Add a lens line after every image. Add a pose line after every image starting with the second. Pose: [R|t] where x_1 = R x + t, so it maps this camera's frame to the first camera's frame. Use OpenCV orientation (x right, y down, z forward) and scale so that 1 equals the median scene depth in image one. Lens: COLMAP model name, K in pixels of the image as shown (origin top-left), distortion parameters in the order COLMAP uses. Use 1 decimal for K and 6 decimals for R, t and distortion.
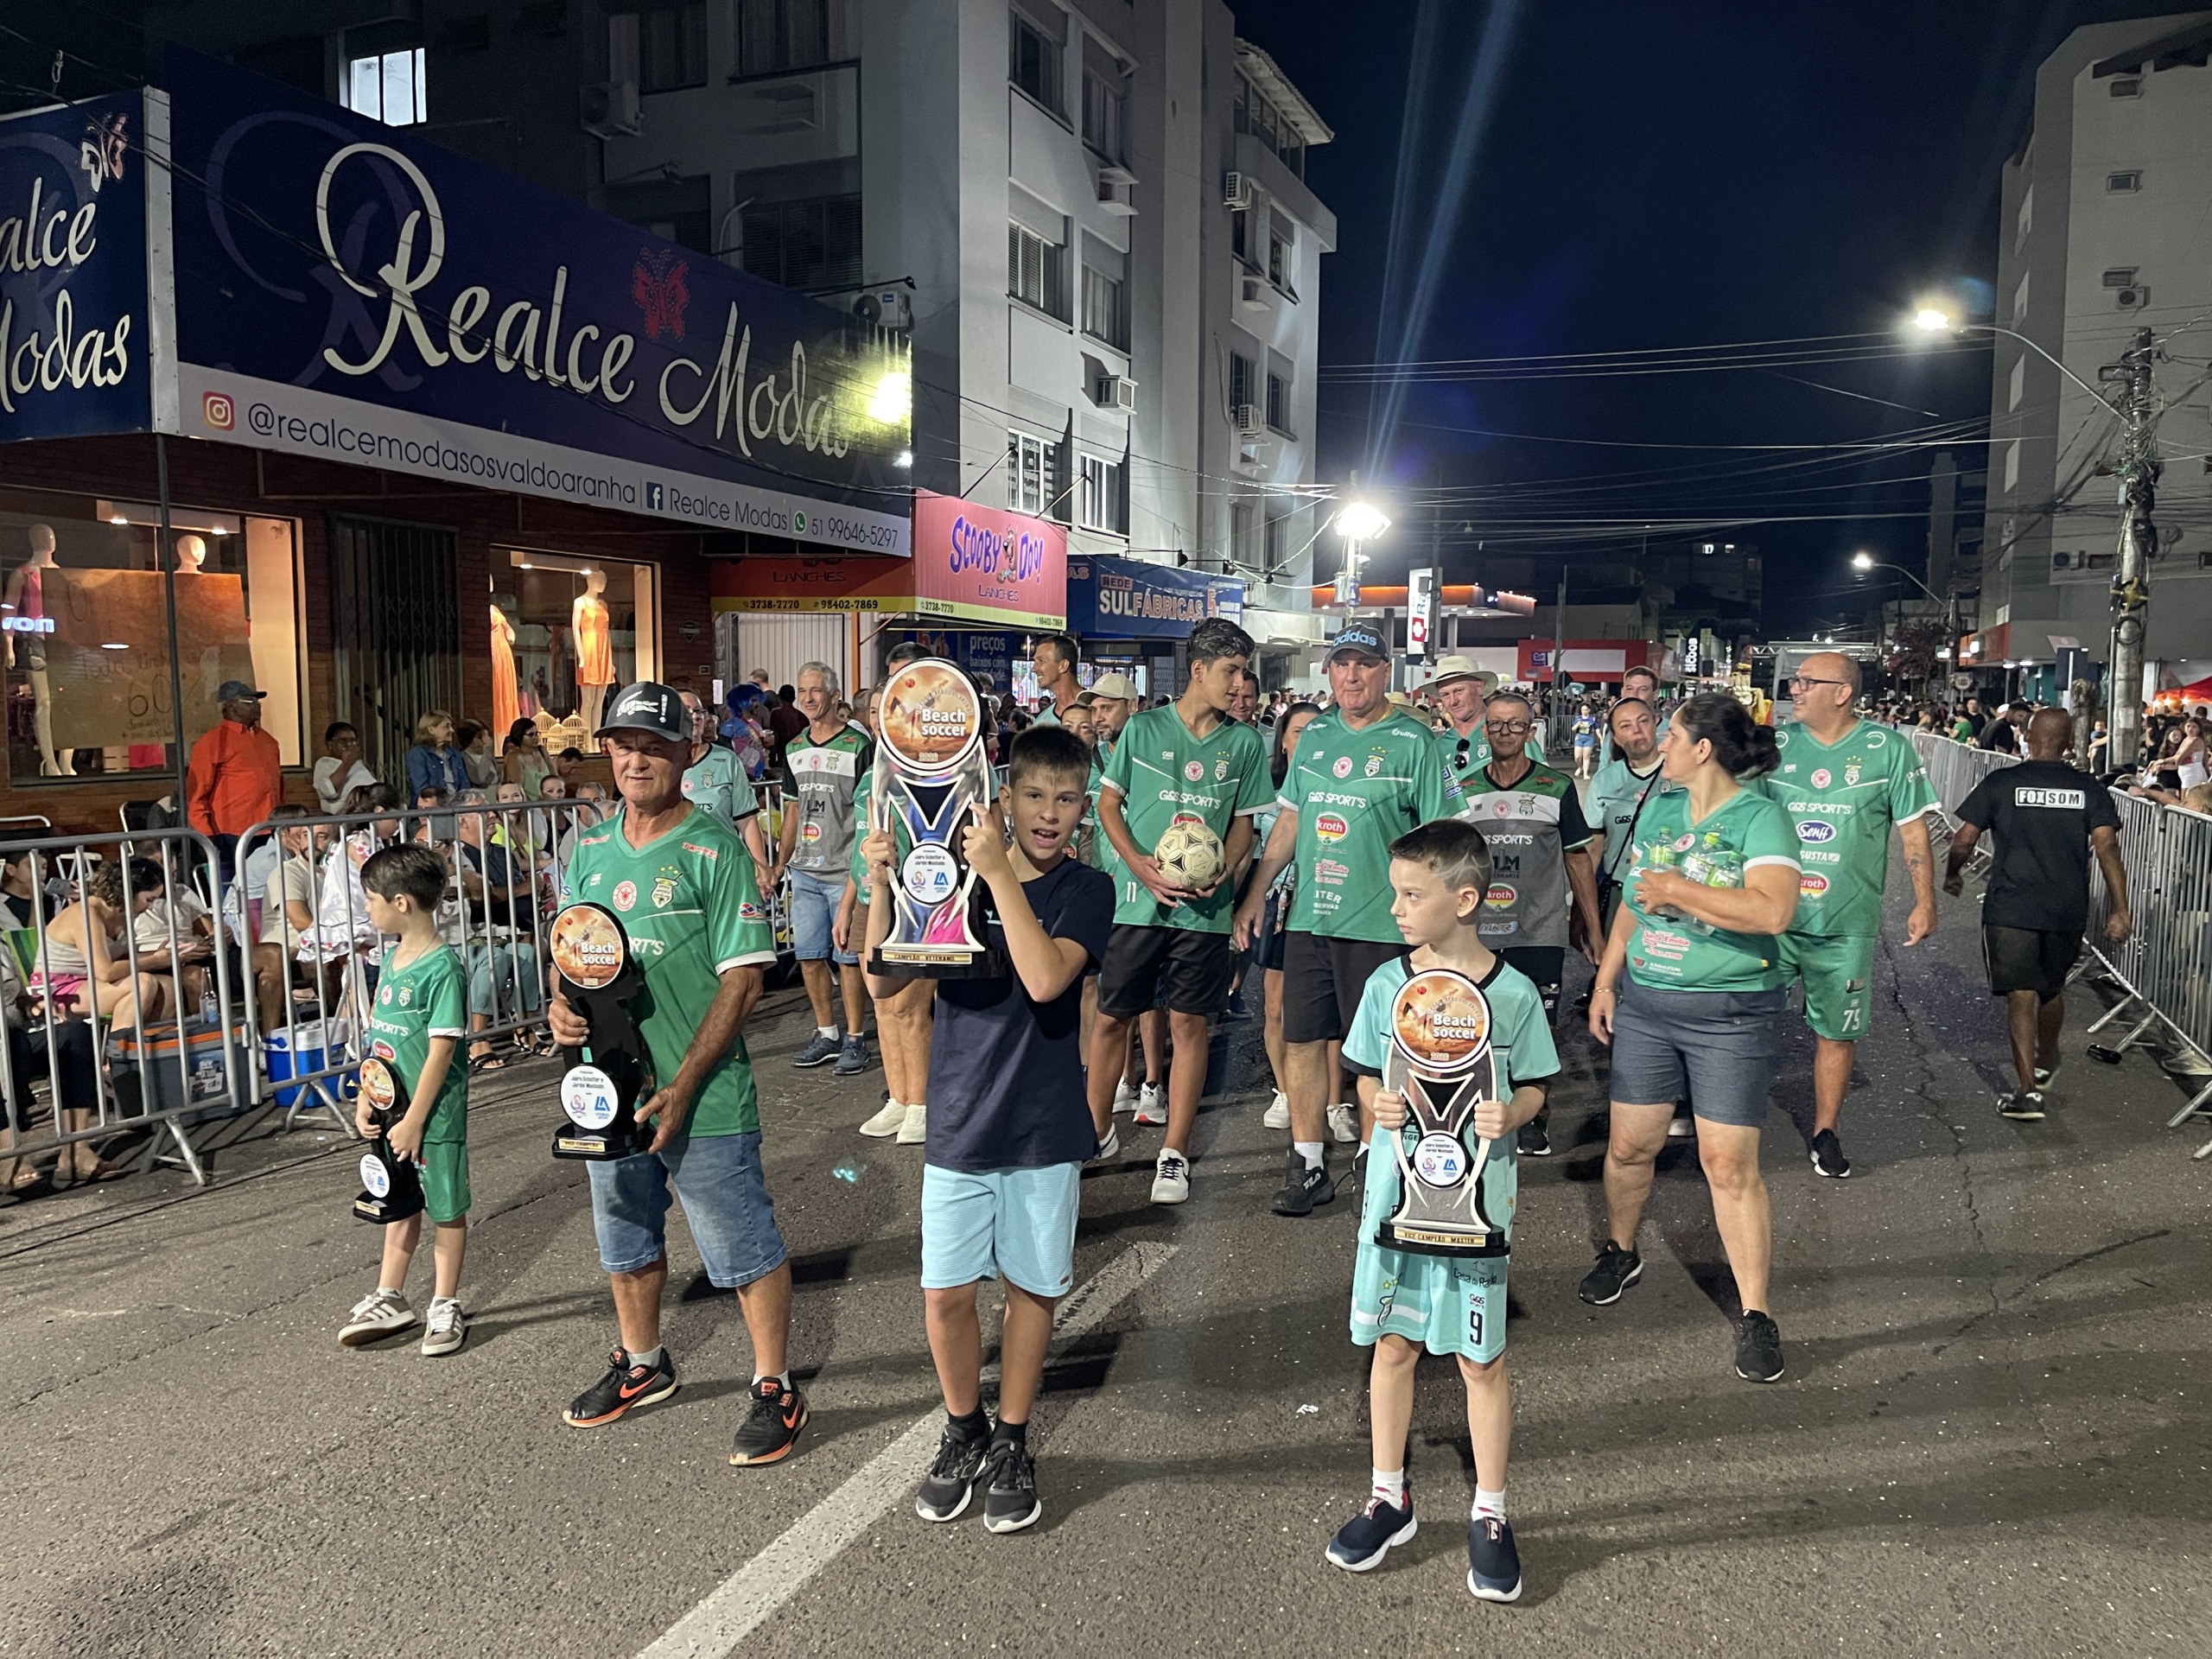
lens RADIAL K [[1666.3, 0, 1105.6], [0, 1666.3, 816.4], [0, 0, 1]] dist [0.063860, -0.080323]
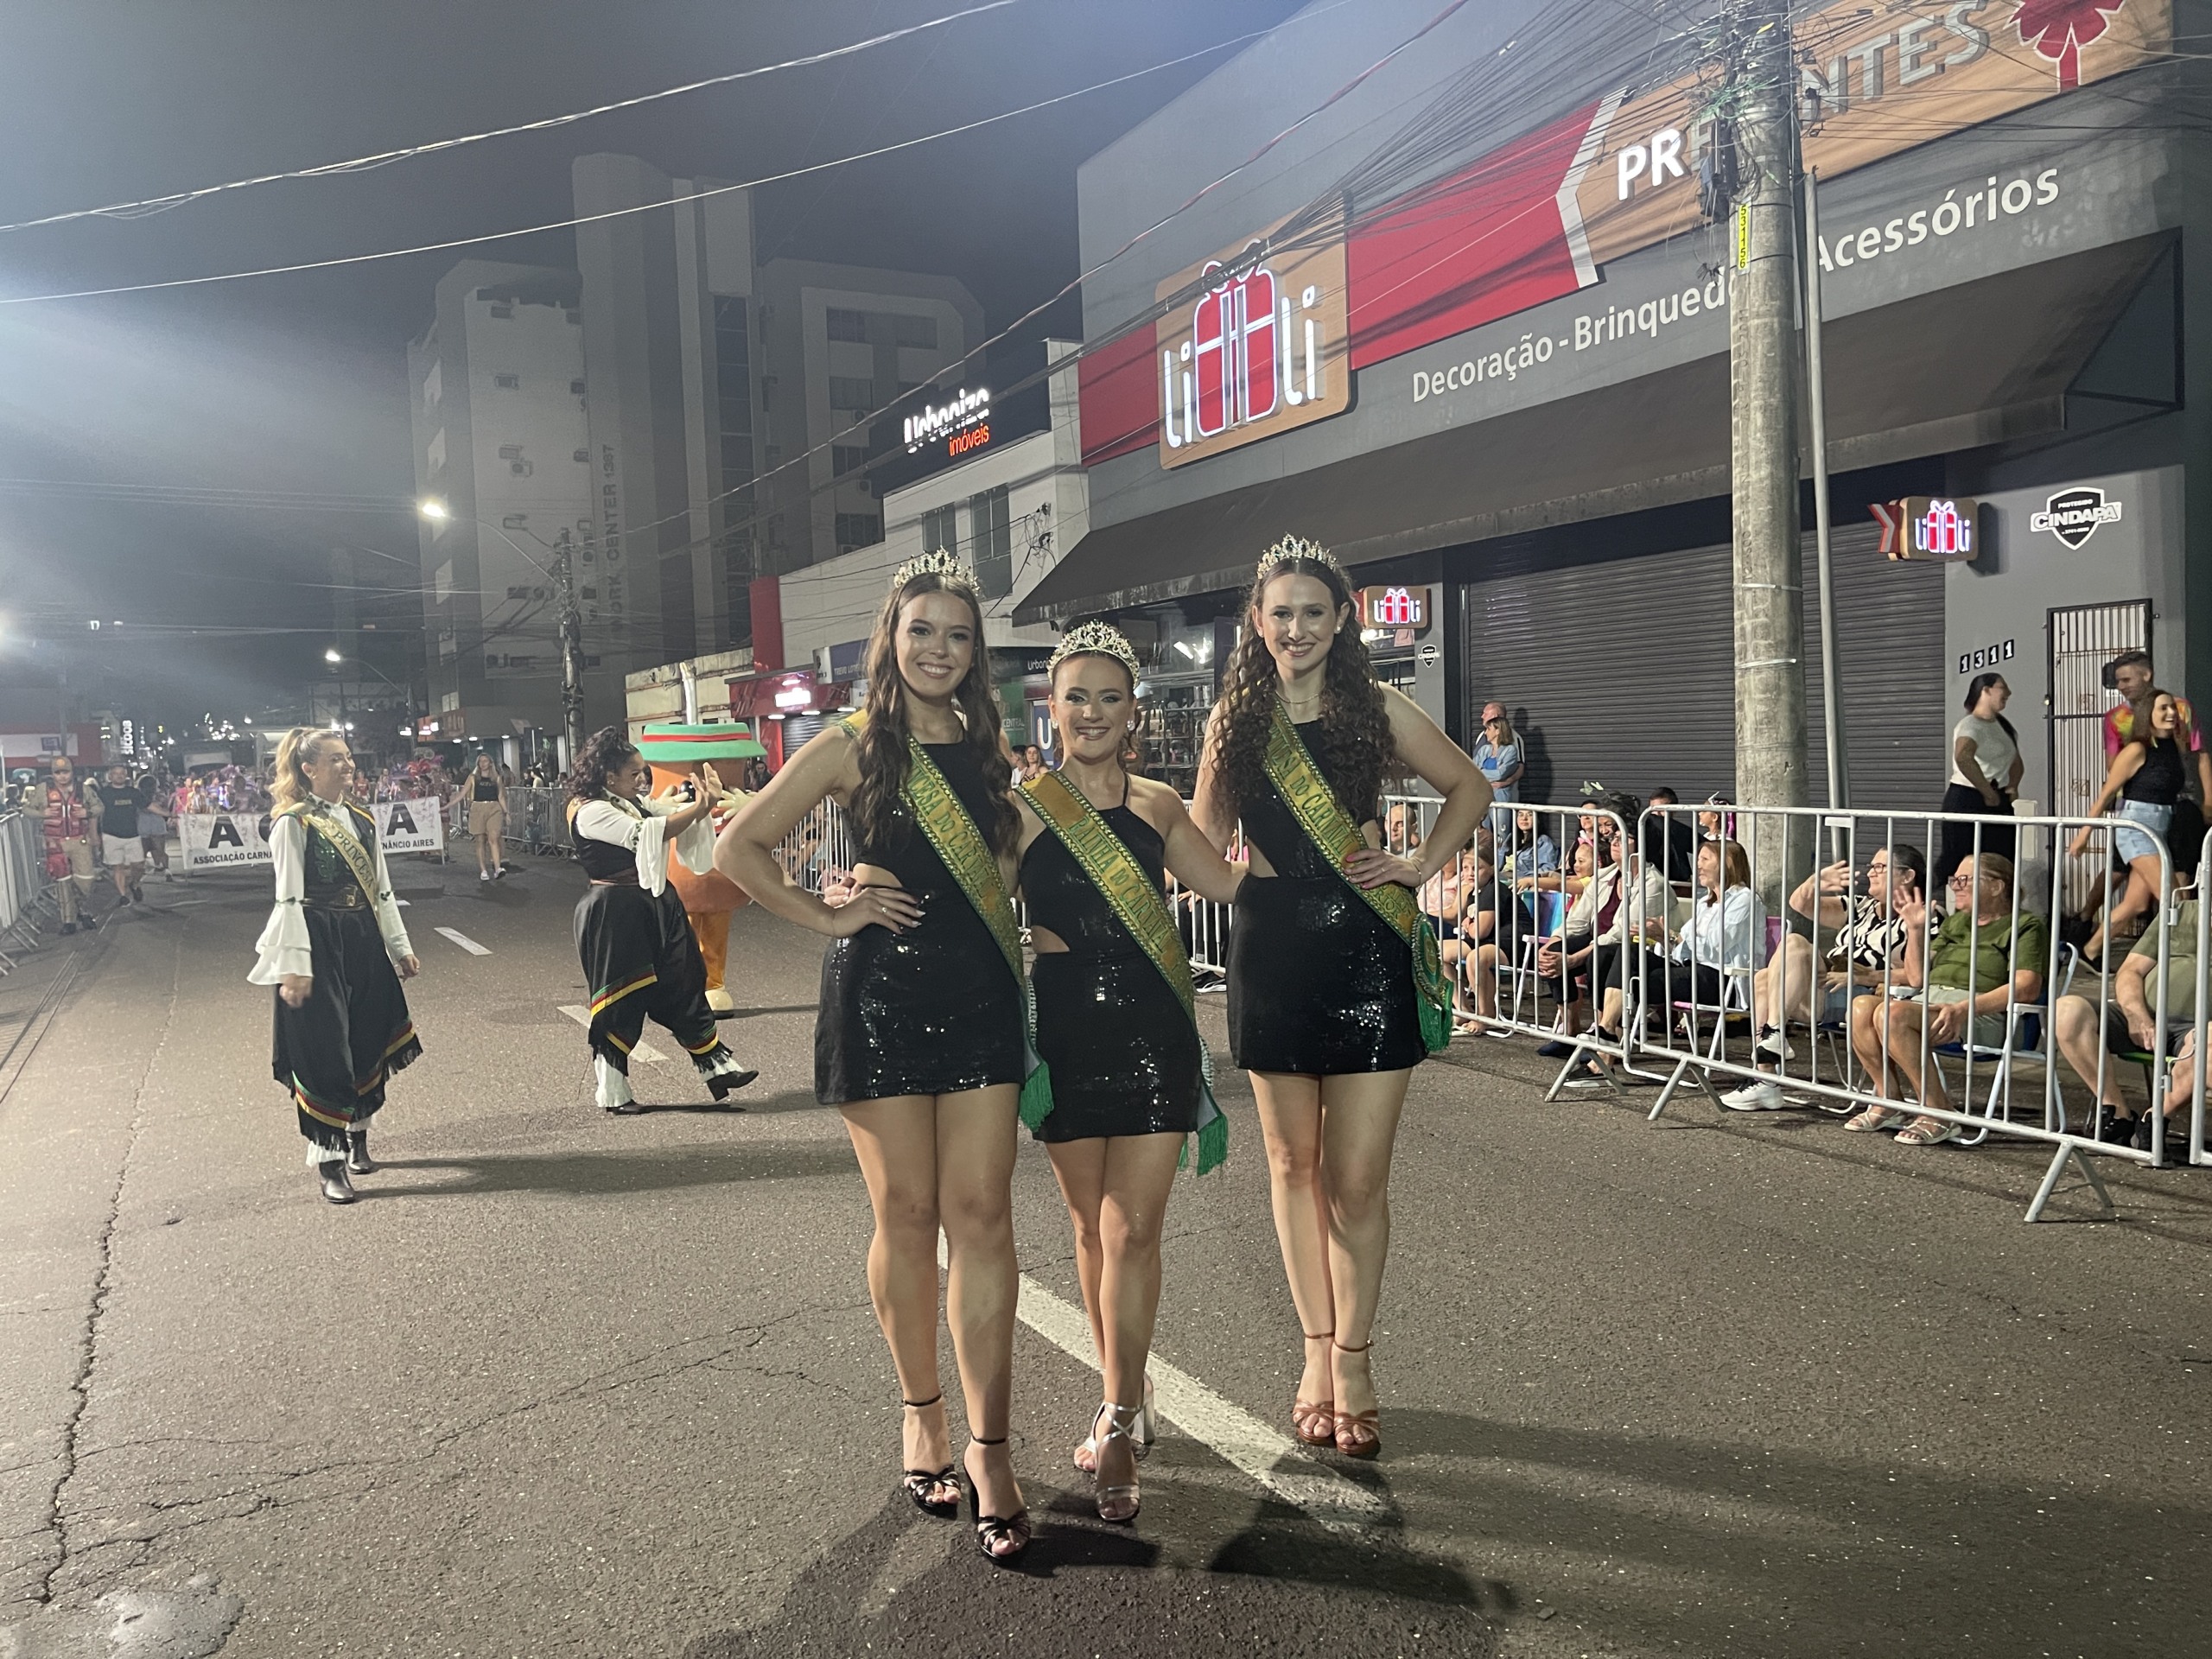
lens RADIAL K [[1666.3, 0, 1099.5], [0, 1666.3, 836.5], [0, 0, 1]] dist [0.063860, -0.080323]
pose [[0.632795, -0.070582, 0.771095, -0.160634], [0.096882, 0.995228, 0.011592, 0.016984], [-0.768234, 0.067369, 0.636614, -0.199206]]
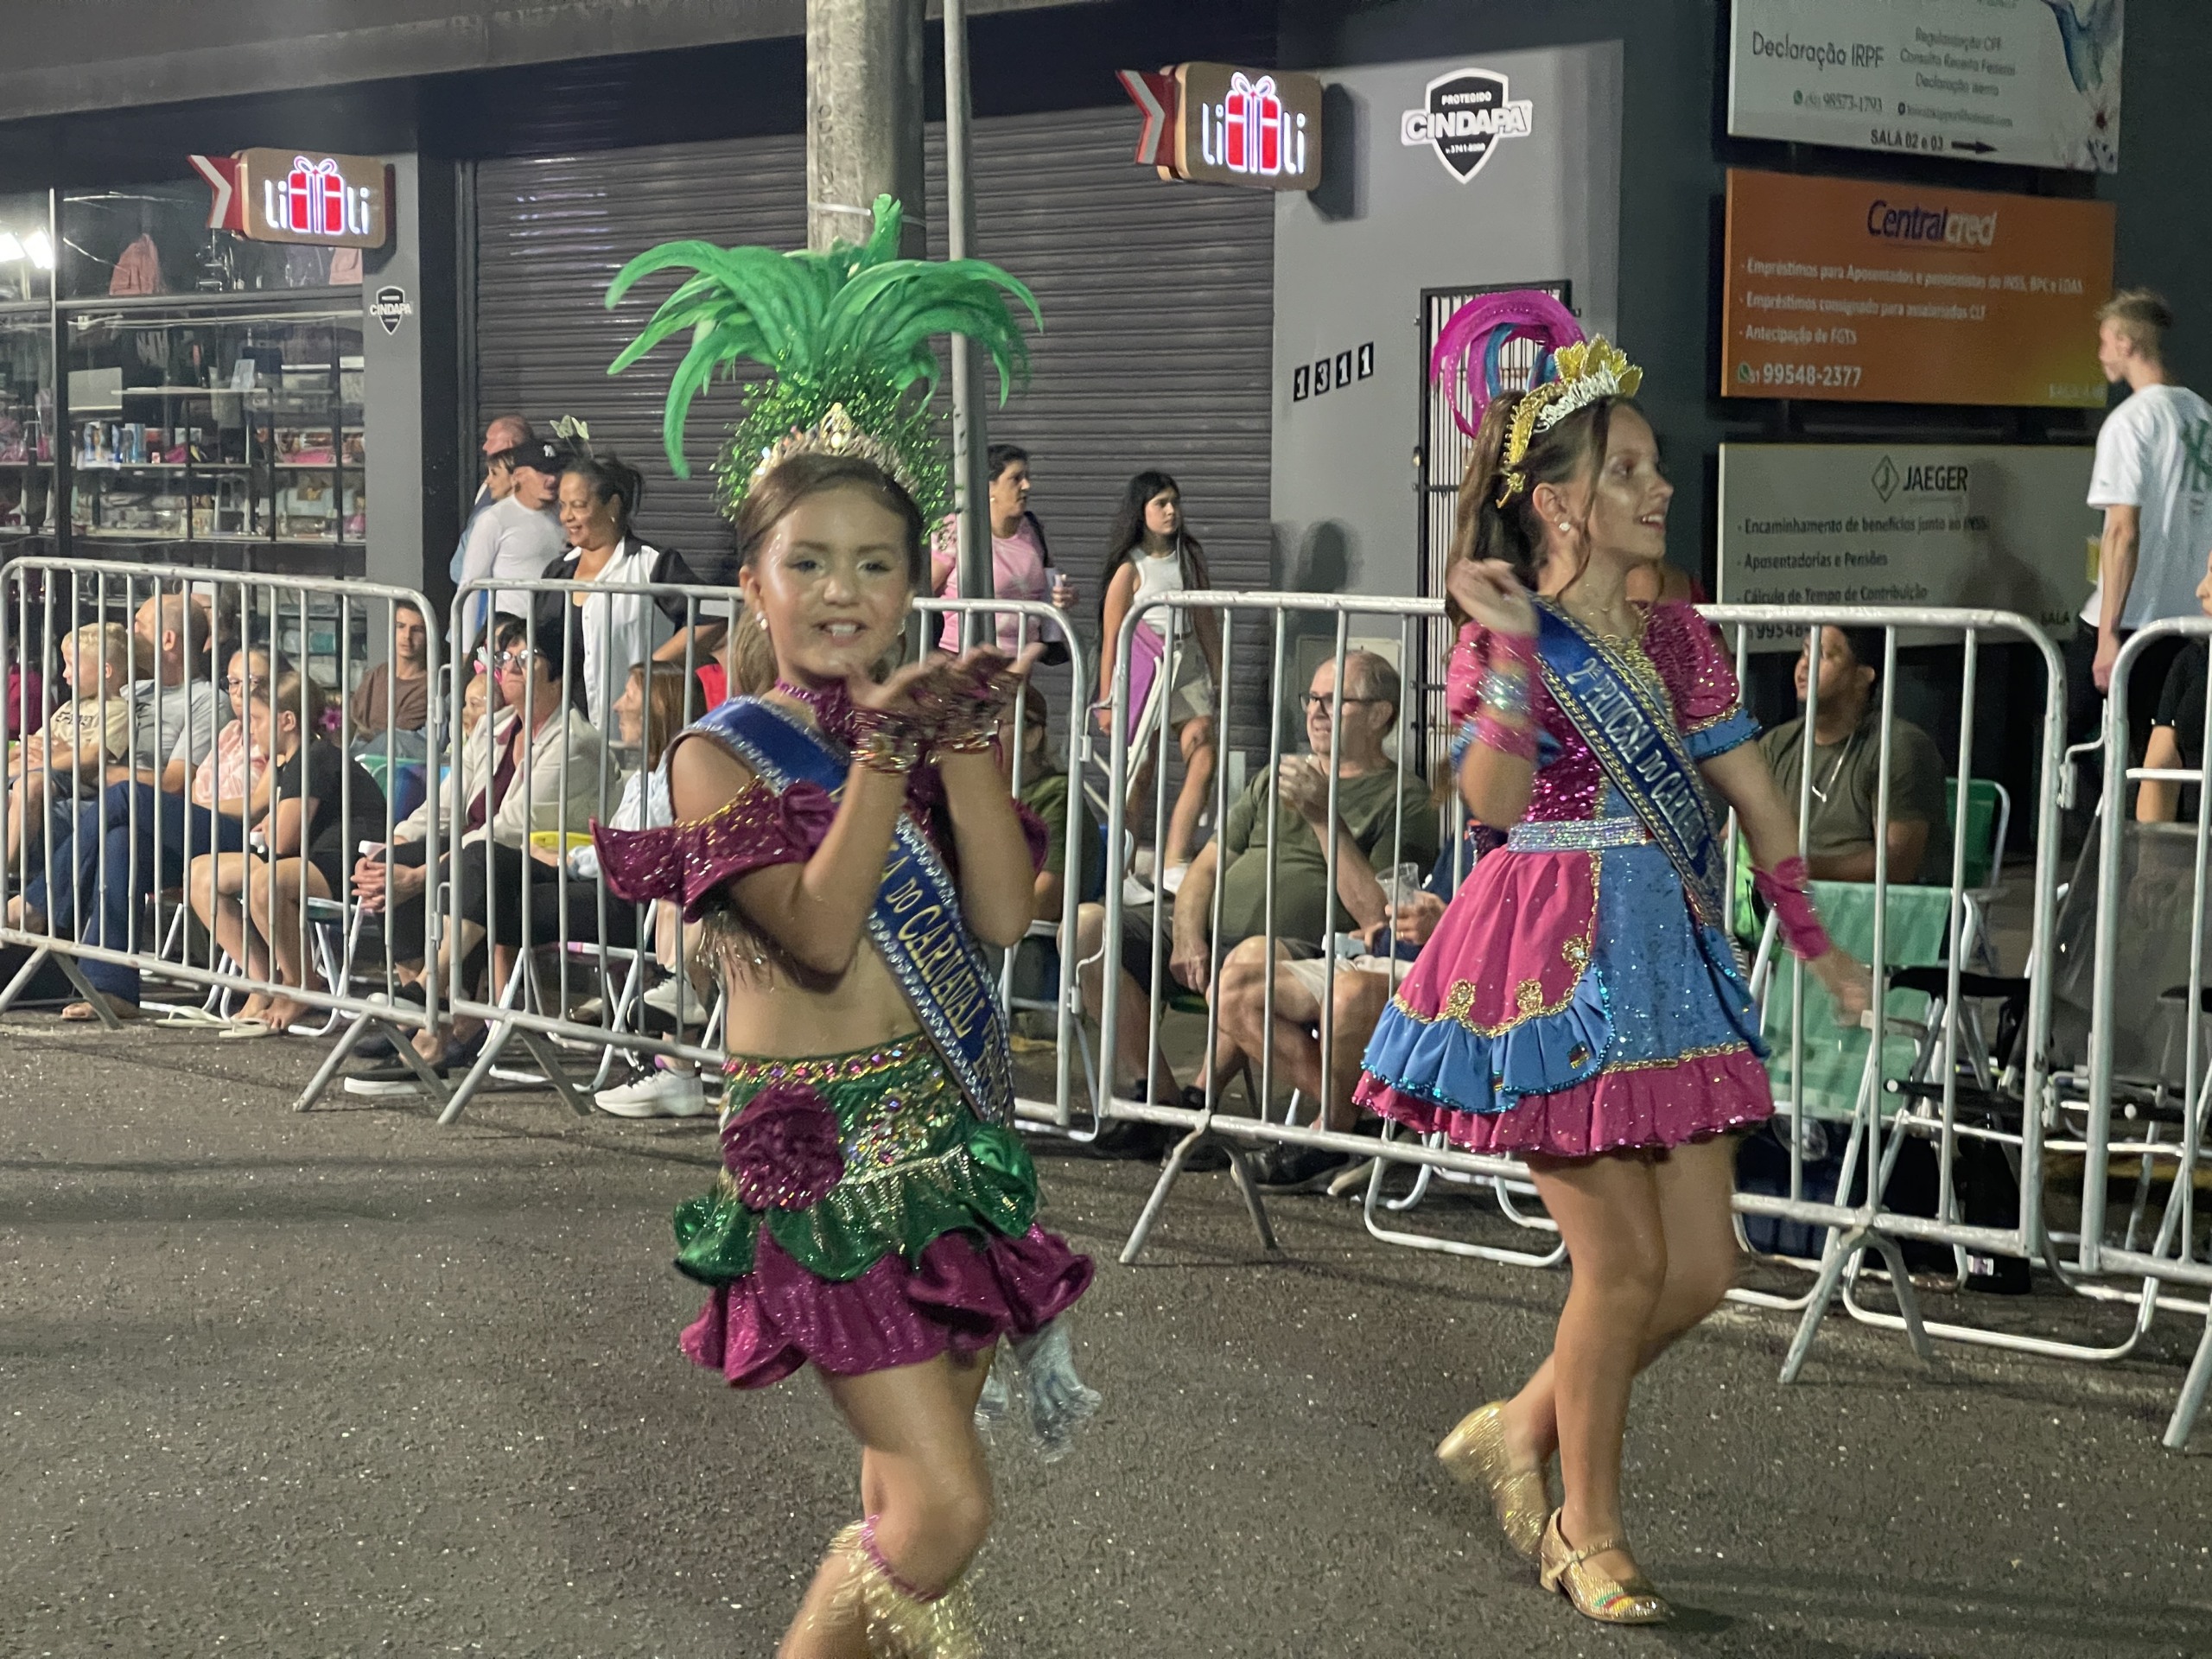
lens RADIAL K [[4053.3, 0, 1130.7], [0, 4053.3, 818.5], [0, 0, 1]] dist [0.262170, 0.000000]
pose [[0.370738, -0.070530, 0.926056, -0.191015], [0.064087, 0.996678, 0.050252, 0.023708], [-0.926524, 0.040718, 0.374027, -0.244567]]
